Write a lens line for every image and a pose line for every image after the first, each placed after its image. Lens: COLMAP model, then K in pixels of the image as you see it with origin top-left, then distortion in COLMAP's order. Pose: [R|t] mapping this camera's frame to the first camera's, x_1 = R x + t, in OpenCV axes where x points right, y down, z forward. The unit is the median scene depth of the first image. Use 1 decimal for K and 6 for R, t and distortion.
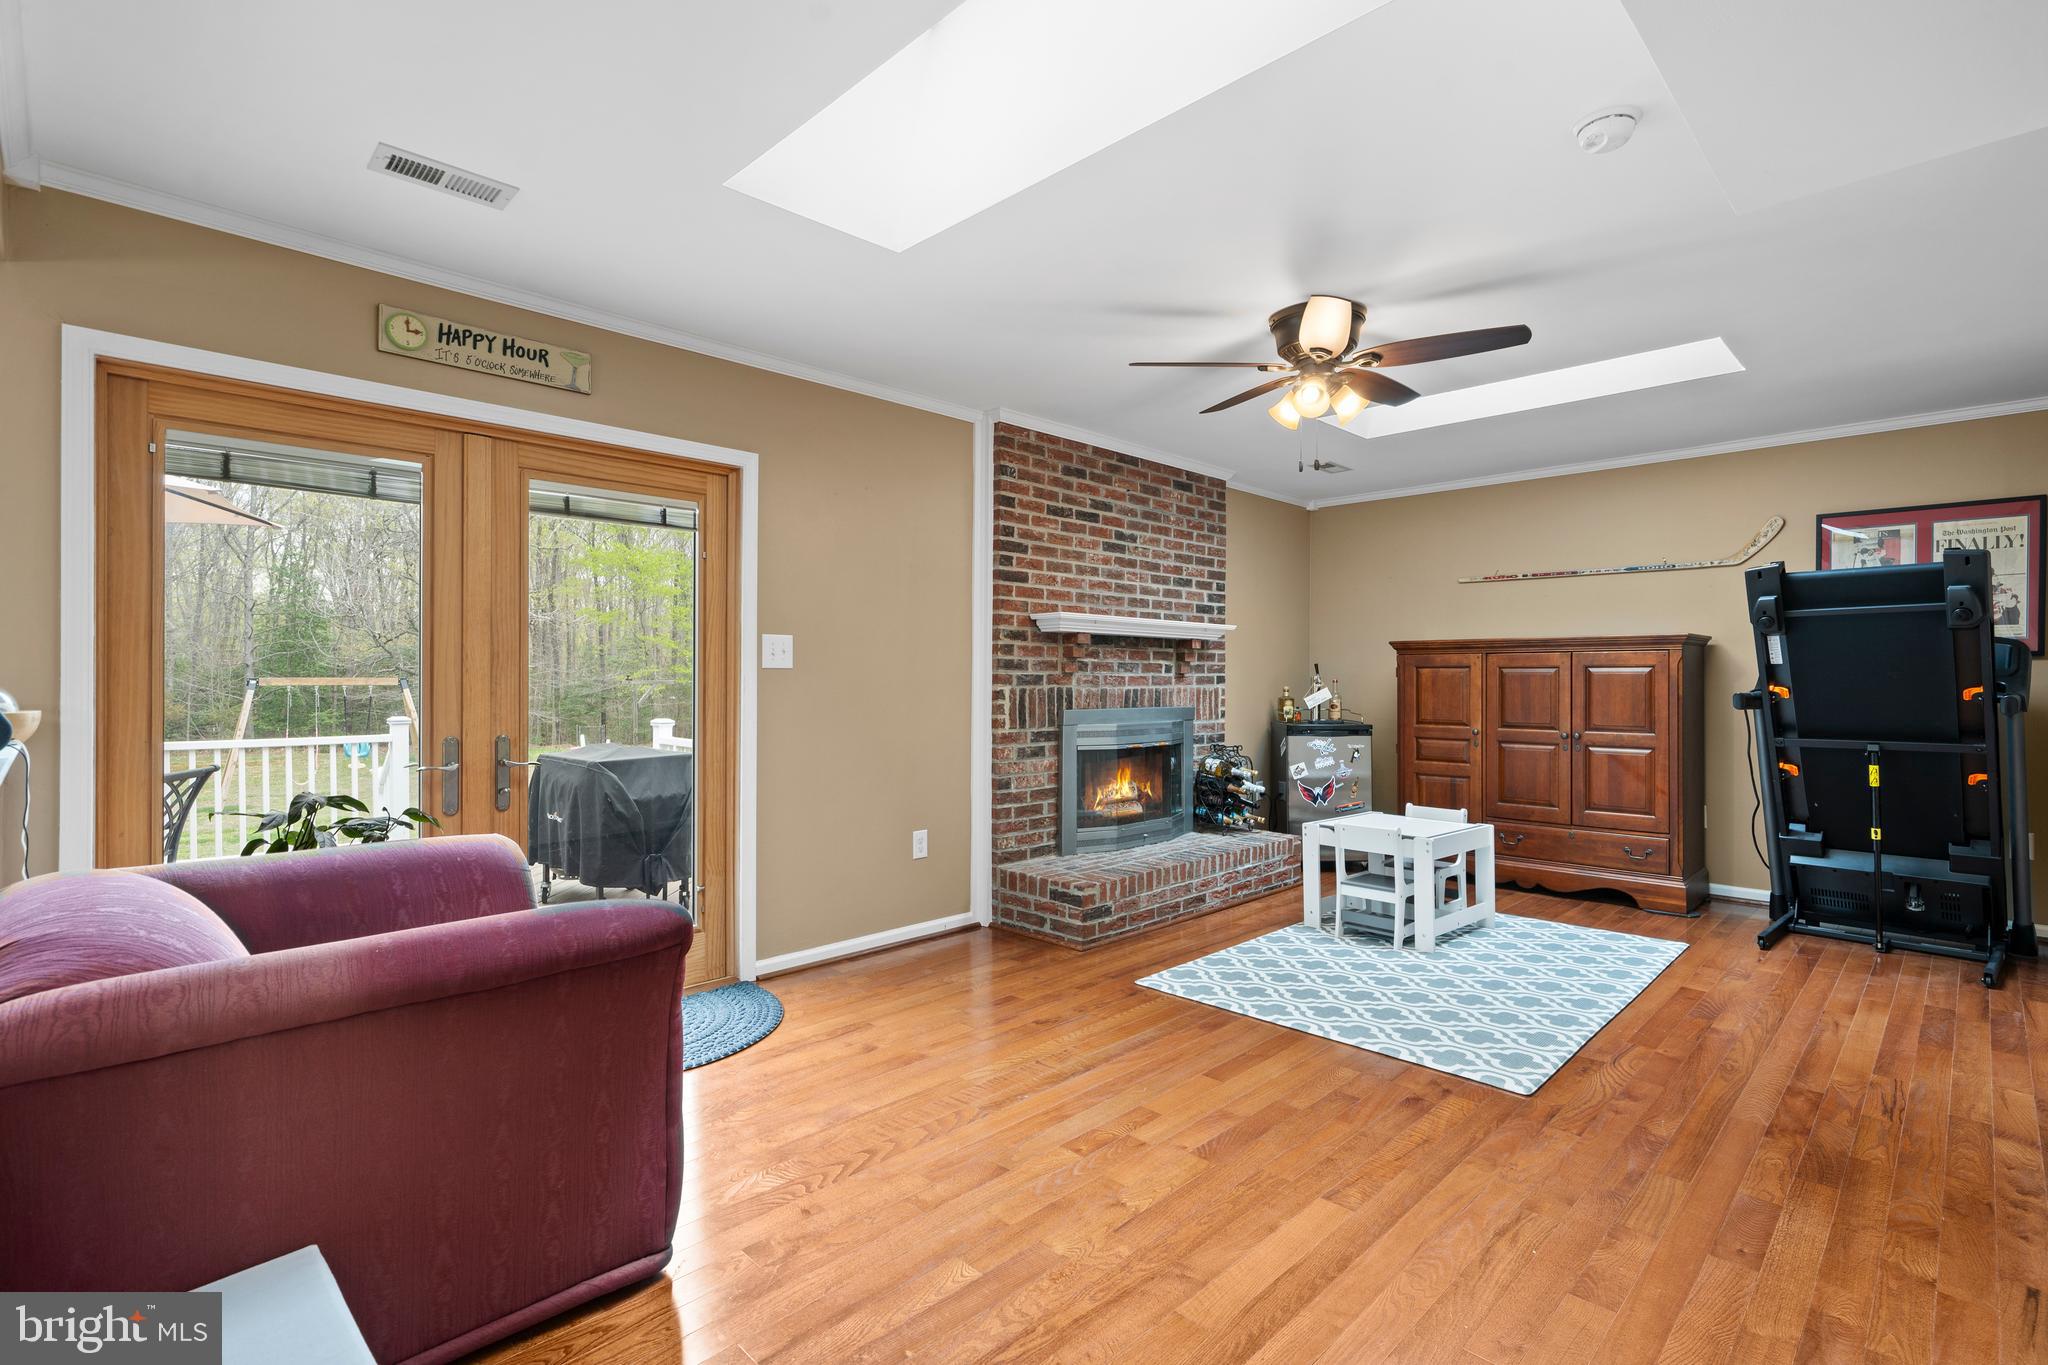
lens RADIAL K [[956.2, 0, 1020.4], [0, 956.2, 677.2], [0, 0, 1]] dist [0.000523, -0.000058]
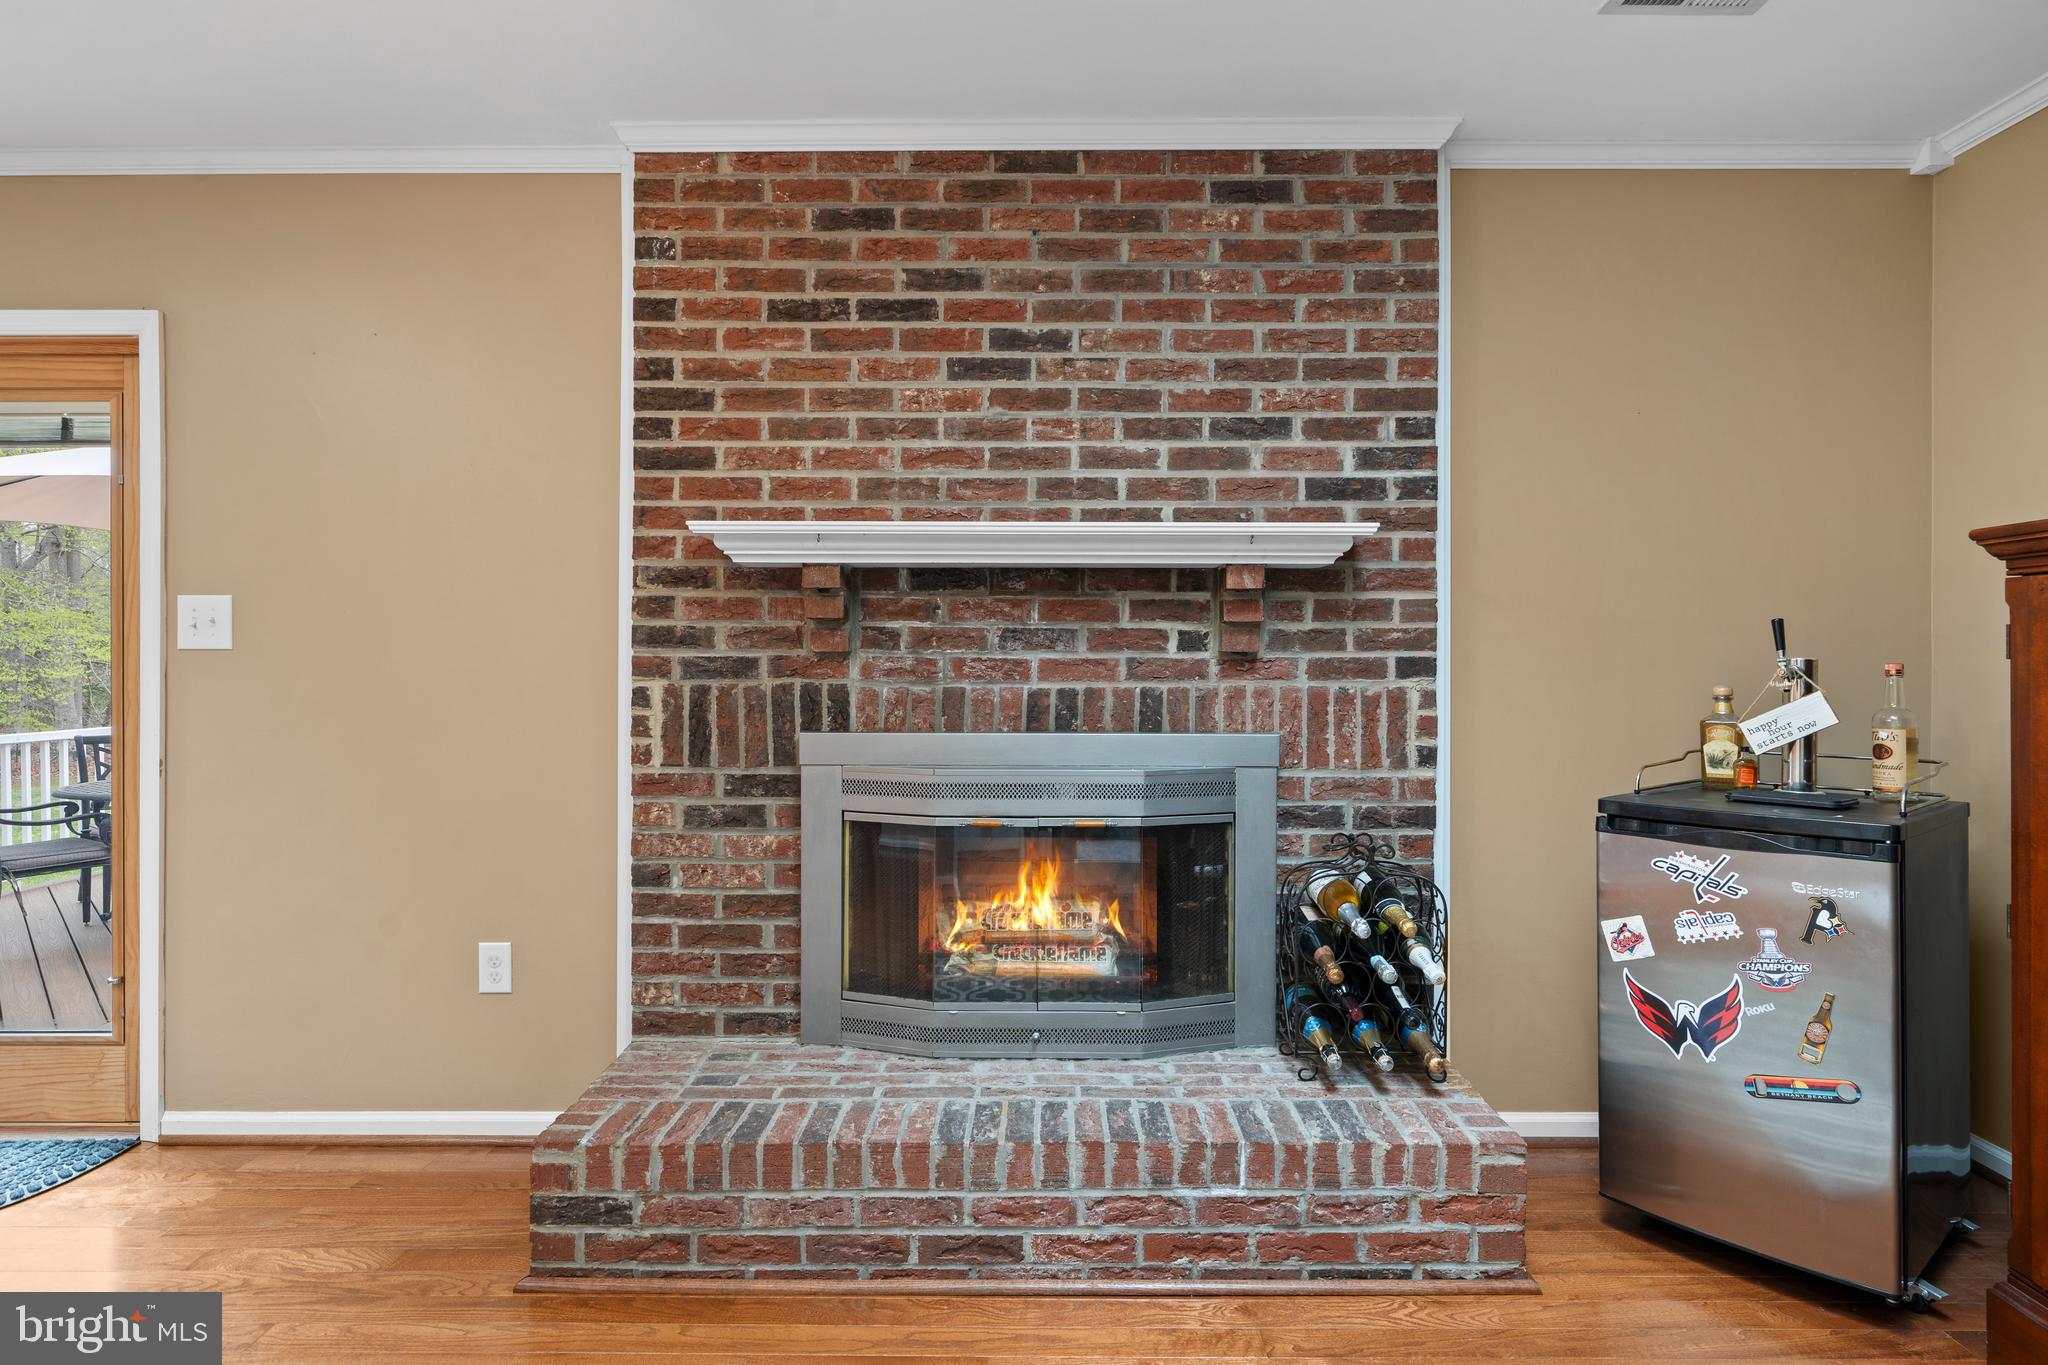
lens RADIAL K [[1092.7, 0, 1036.2], [0, 1092.7, 664.0], [0, 0, 1]] dist [-0.000583, 0.000492]
pose [[0.705513, -0.000534, -0.708697, 0.500647], [0.002355, 0.999996, 0.001591, 0.000347], [0.708693, -0.002792, 0.705511, 0.698416]]
